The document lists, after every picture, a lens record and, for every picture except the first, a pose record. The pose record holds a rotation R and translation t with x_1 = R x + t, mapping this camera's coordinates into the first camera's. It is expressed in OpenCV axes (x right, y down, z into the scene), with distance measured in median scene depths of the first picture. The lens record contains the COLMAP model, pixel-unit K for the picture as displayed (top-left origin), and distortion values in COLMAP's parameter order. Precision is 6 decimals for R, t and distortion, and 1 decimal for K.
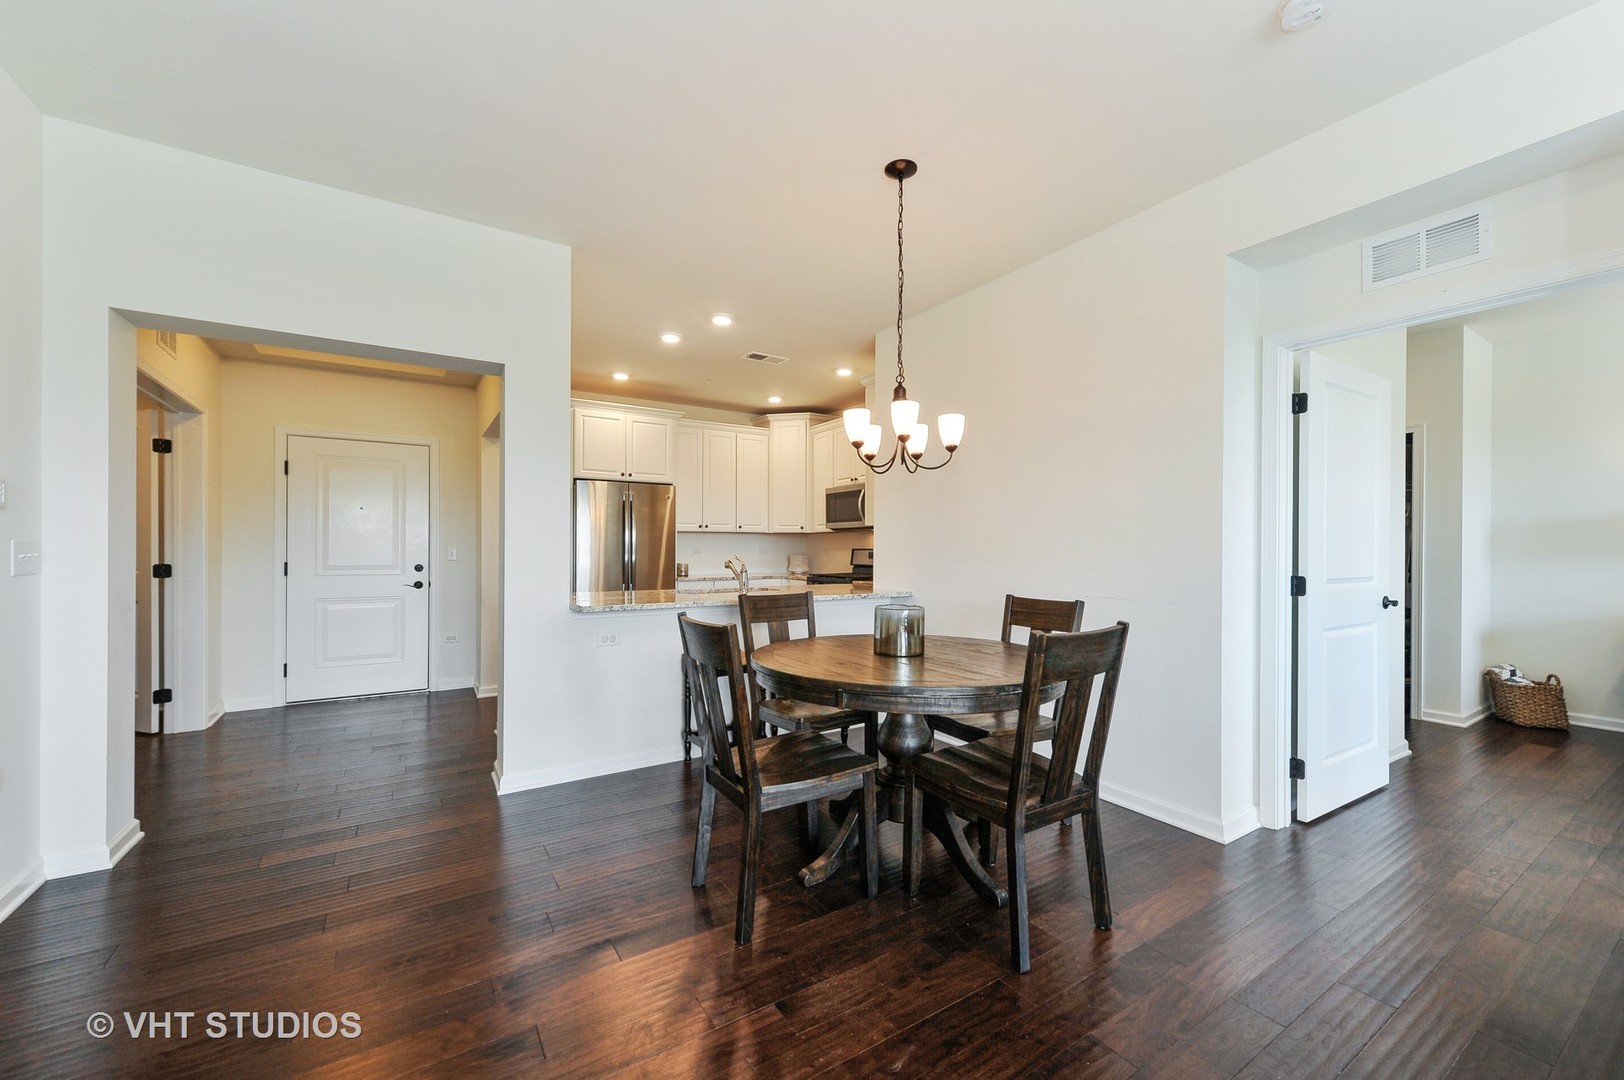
lens RADIAL K [[641.0, 0, 819.6], [0, 641.0, 551.4], [0, 0, 1]] dist [-0.001769, 0.000237]
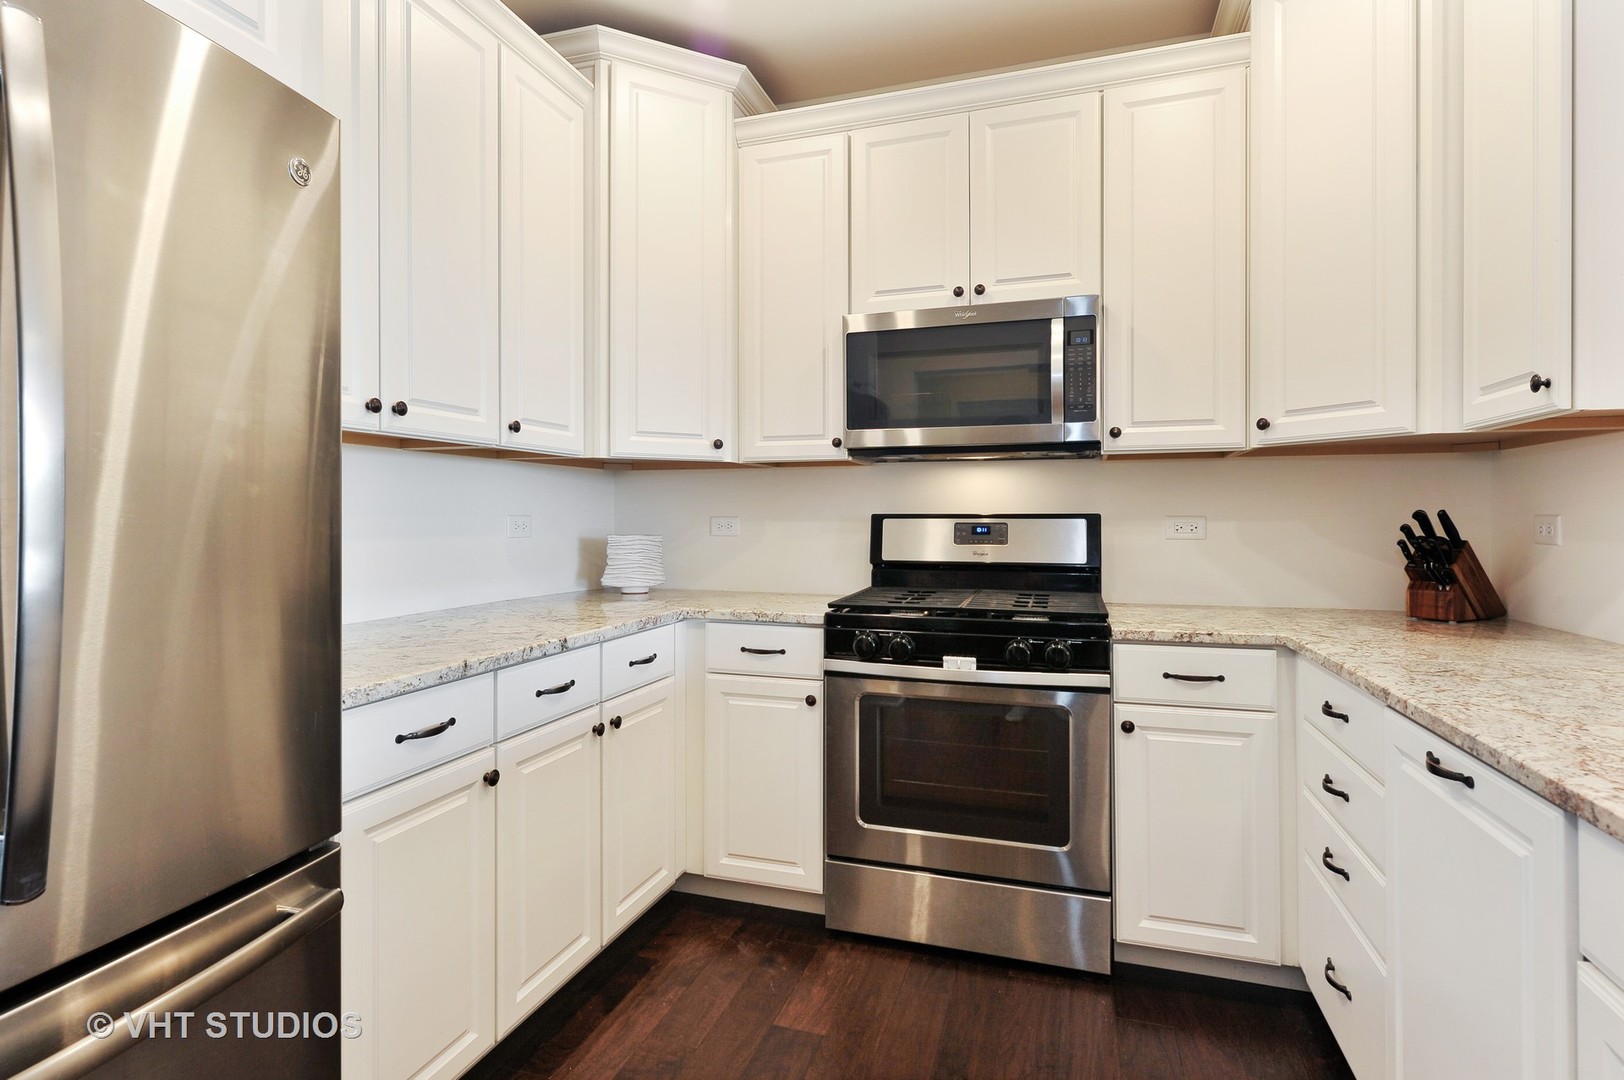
lens RADIAL K [[807.0, 0, 805.3], [0, 807.0, 517.4], [0, 0, 1]] dist [0.001791, 0.001186]
pose [[0.782305, -0.003502, 0.622886, -0.309100], [0.004804, 0.999988, -0.000411, -0.002574], [-0.622877, 0.003314, 0.782312, 0.904818]]
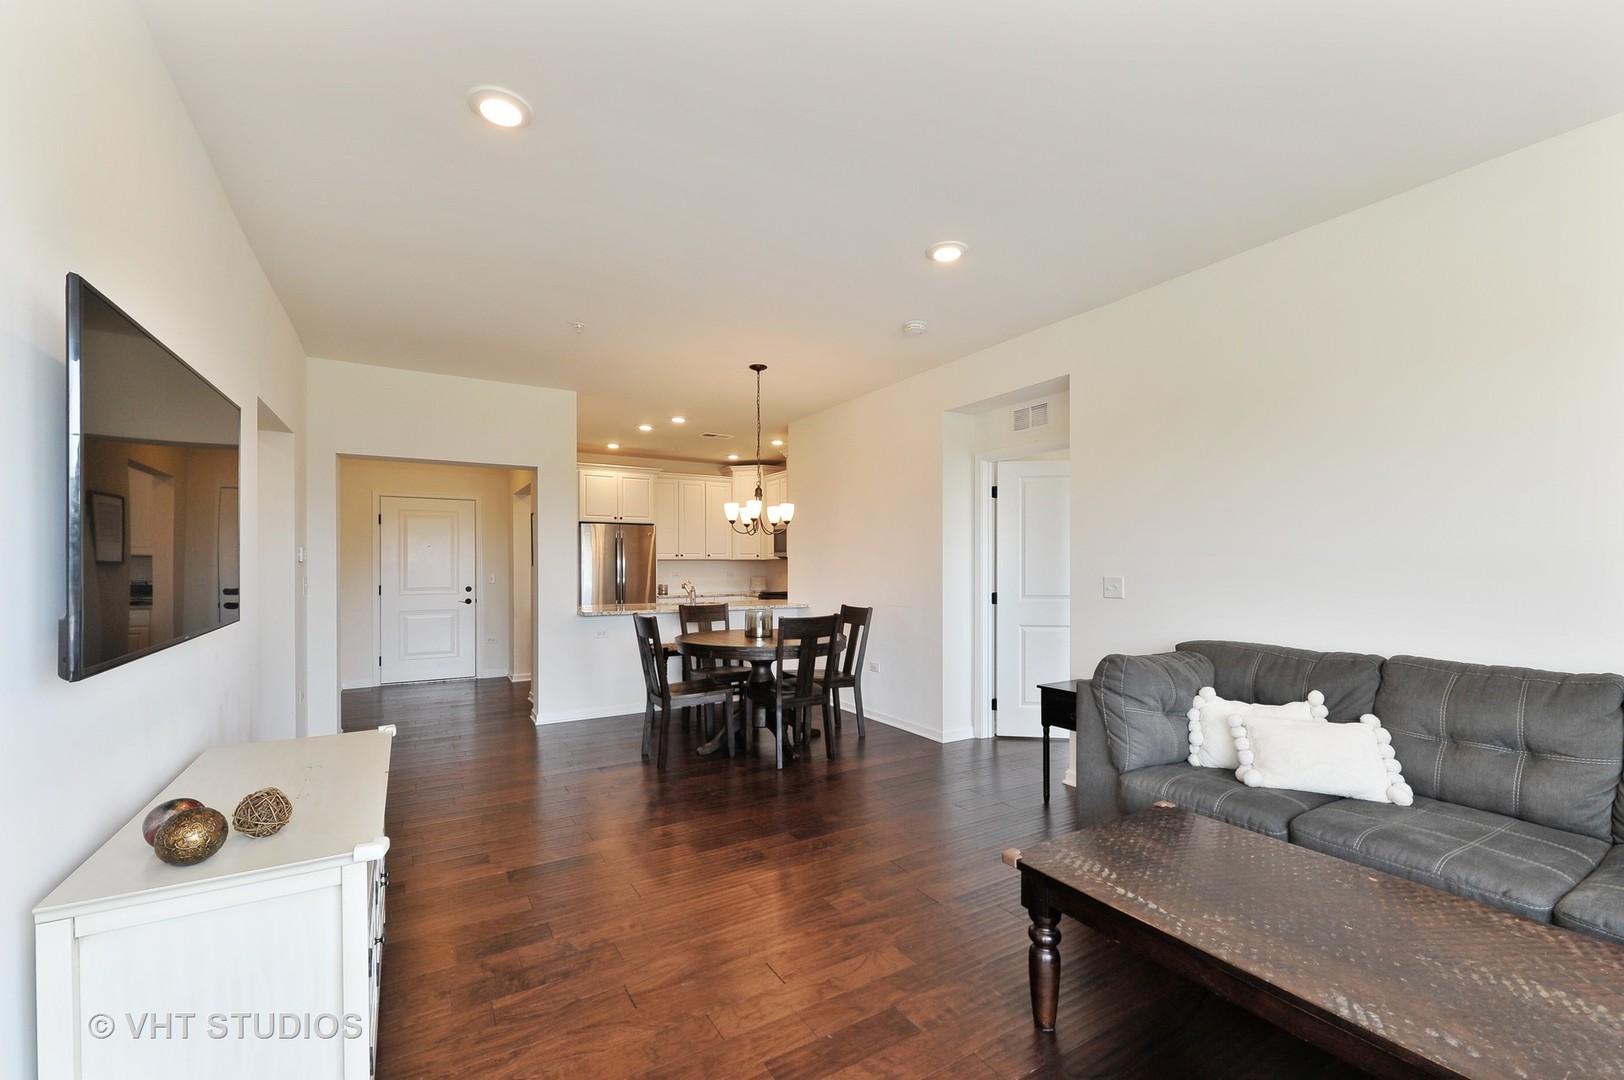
lens RADIAL K [[676.7, 0, 820.7], [0, 676.7, 575.2], [0, 0, 1]] dist [-0.002113, -0.000138]
pose [[0.999684, -0.004501, -0.024729, 0.174406], [0.004778, 0.999926, 0.011152, -0.016648], [0.024677, -0.011267, 0.999632, -0.451164]]
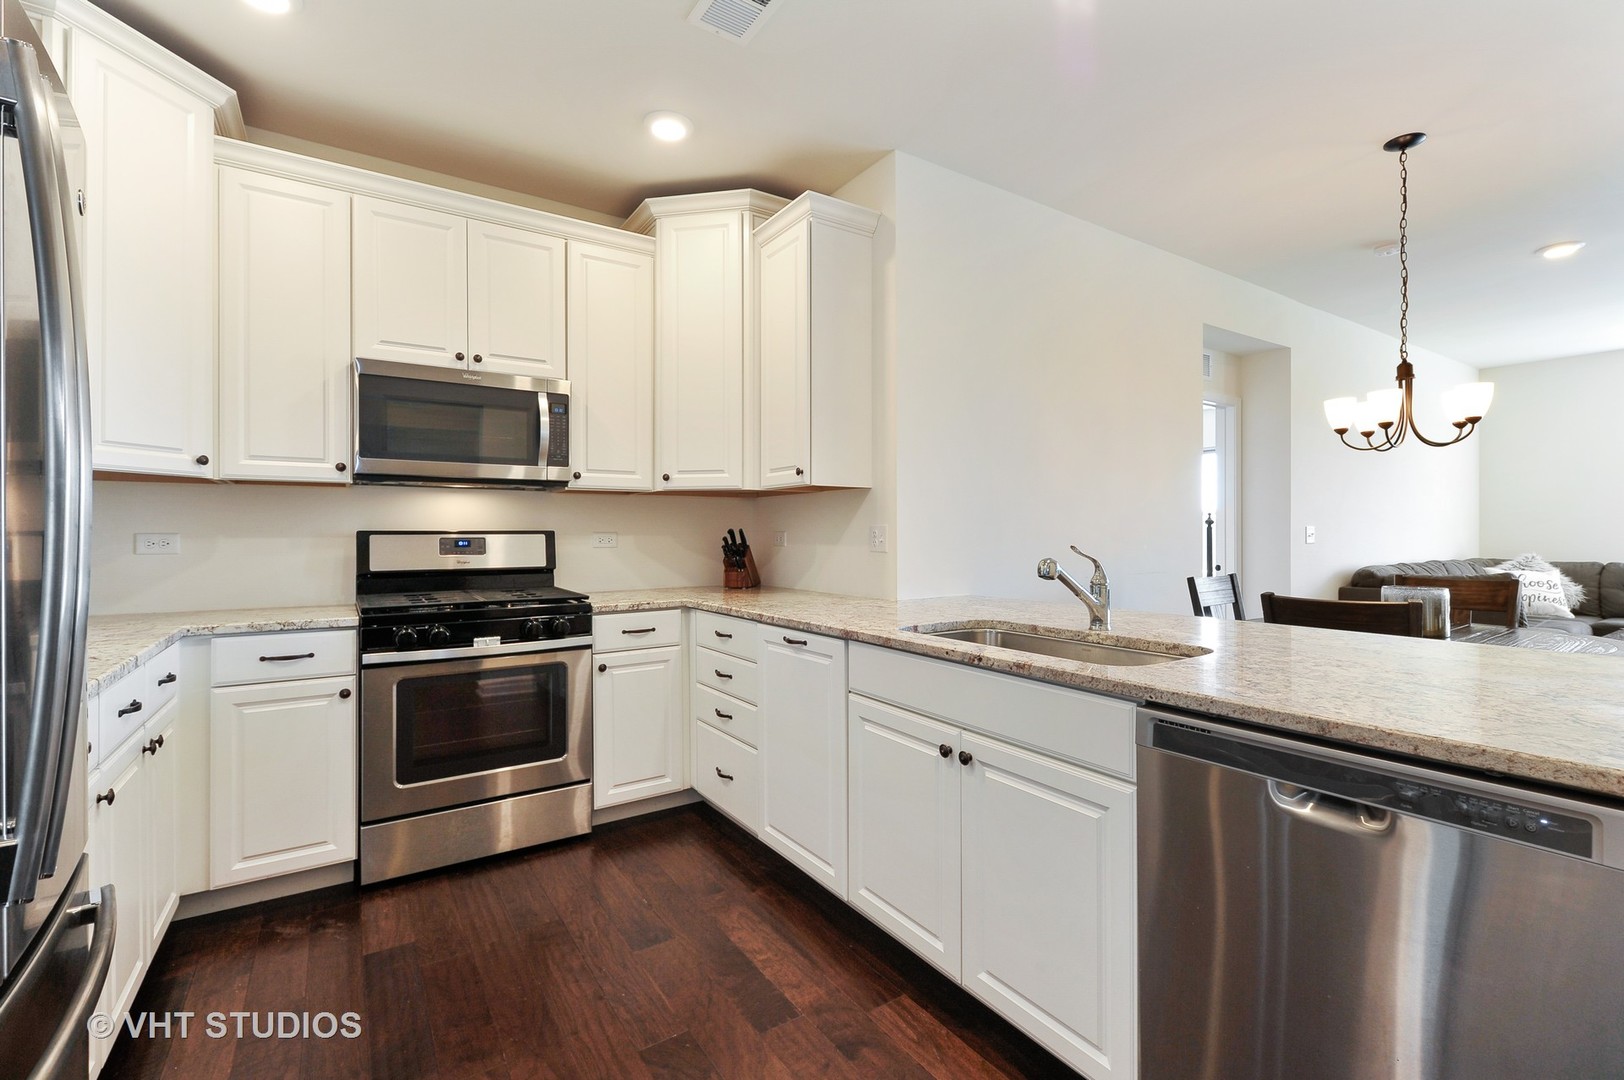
lens RADIAL K [[722.3, 0, 816.5], [0, 722.3, 537.6], [0, 0, 1]] dist [0.003298, -0.000192]
pose [[-0.002833, -0.009881, 0.999947, -0.487827], [0.006263, 0.999931, 0.009899, -0.002988], [-0.999976, 0.006291, -0.002771, 0.954393]]
